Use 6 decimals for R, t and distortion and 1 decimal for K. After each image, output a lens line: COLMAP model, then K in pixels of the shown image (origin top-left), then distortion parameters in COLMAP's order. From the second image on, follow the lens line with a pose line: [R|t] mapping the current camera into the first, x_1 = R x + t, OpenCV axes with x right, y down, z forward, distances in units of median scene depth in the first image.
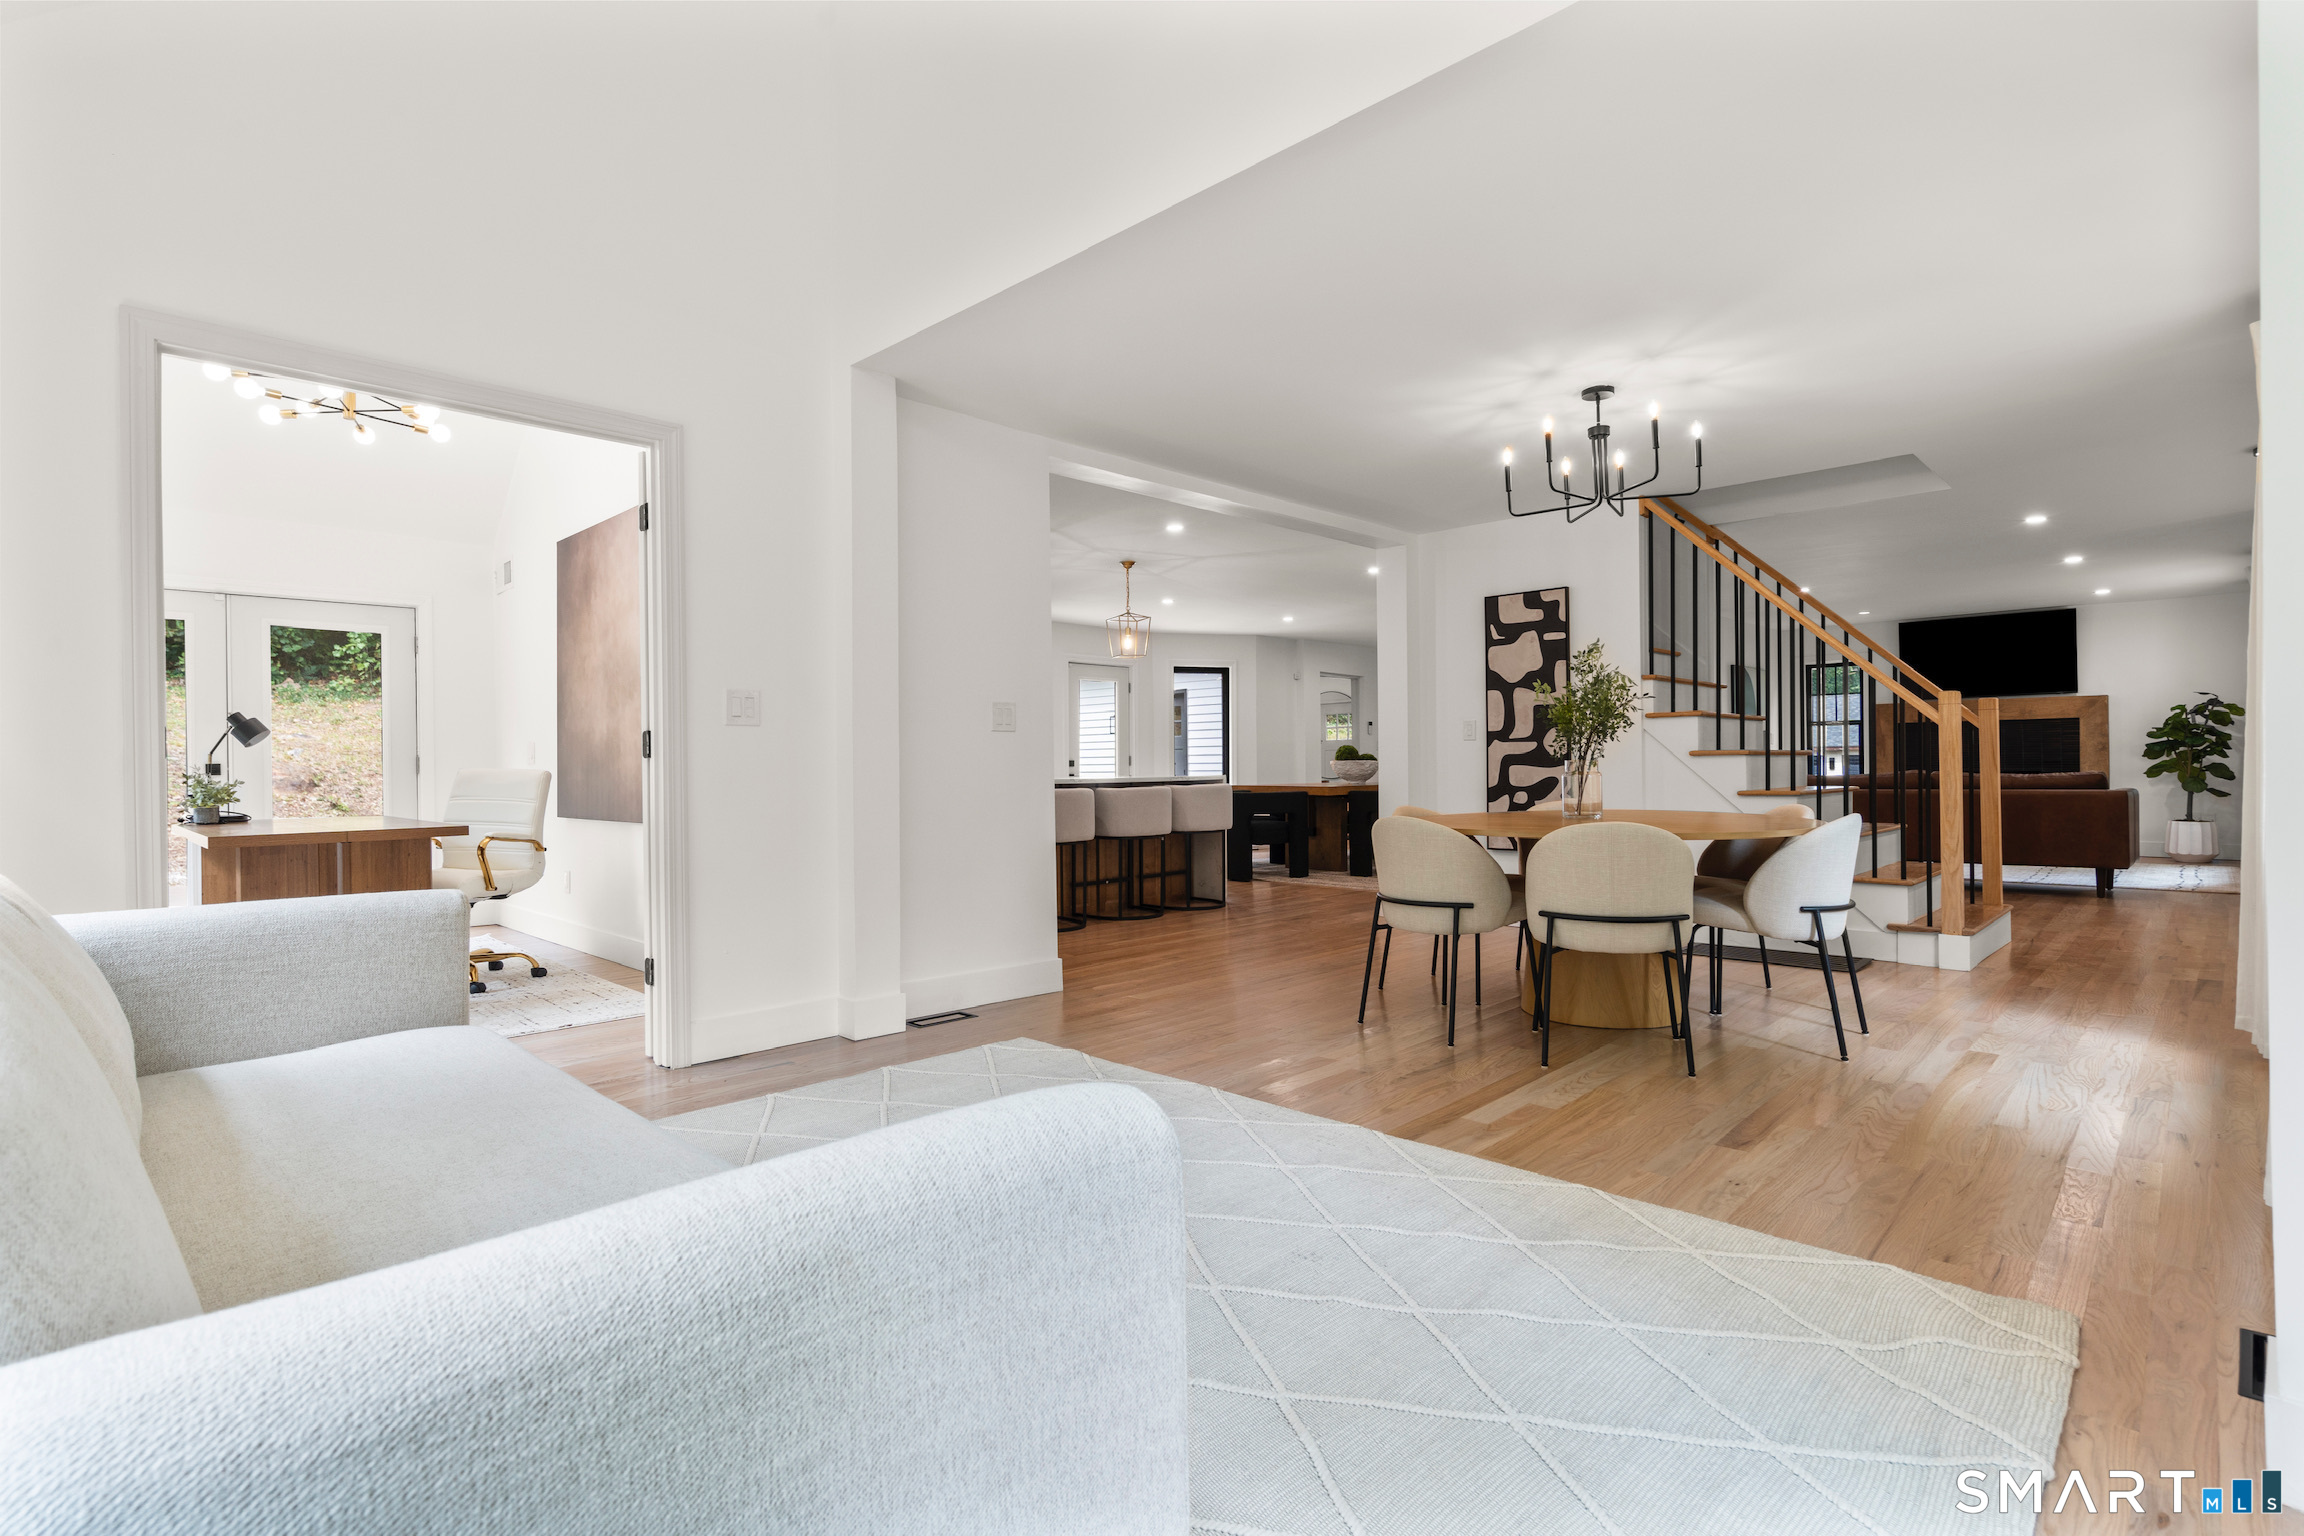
lens RADIAL K [[1124.0, 0, 1154.6], [0, 1124.0, 764.5], [0, 0, 1]] dist [-0.000269, -0.000009]
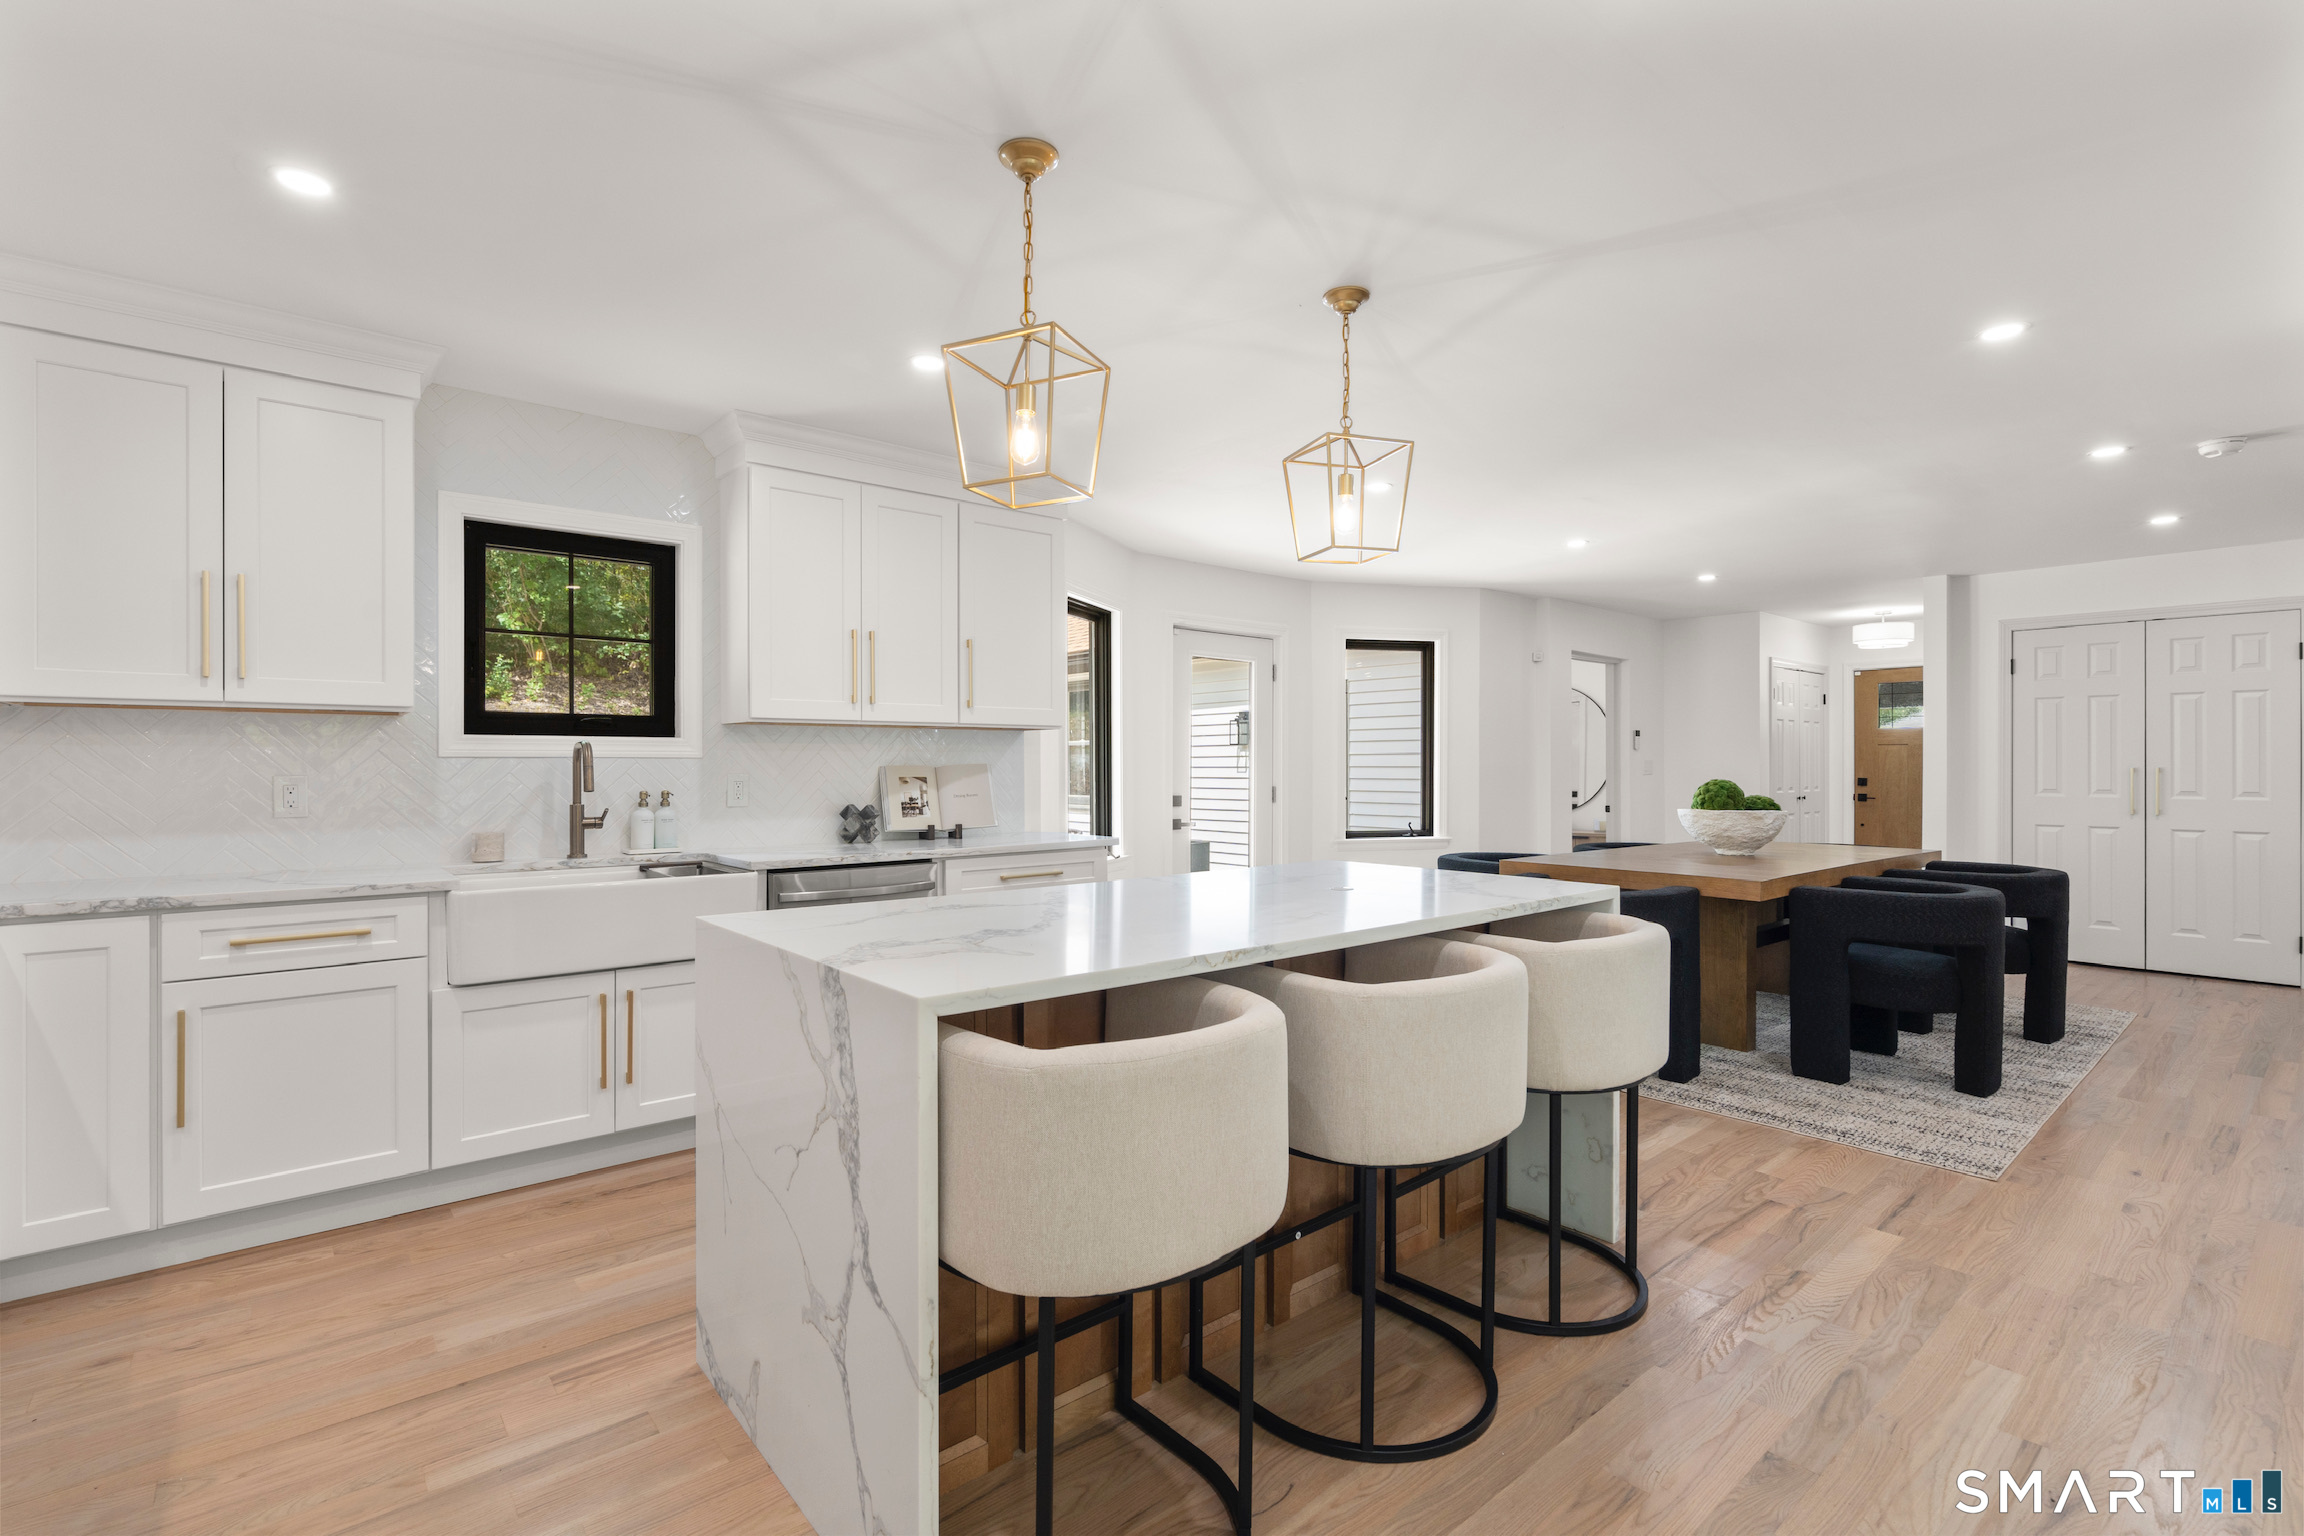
lens RADIAL K [[1038.4, 0, 1151.5], [0, 1038.4, 767.7], [0, 0, 1]] dist [-0.010991, 0.004114]
pose [[0.995995, 0.006763, -0.089148, -0.036097], [-0.006629, 0.999976, 0.001807, -0.018033], [0.089159, -0.001209, 0.996017, 0.428637]]
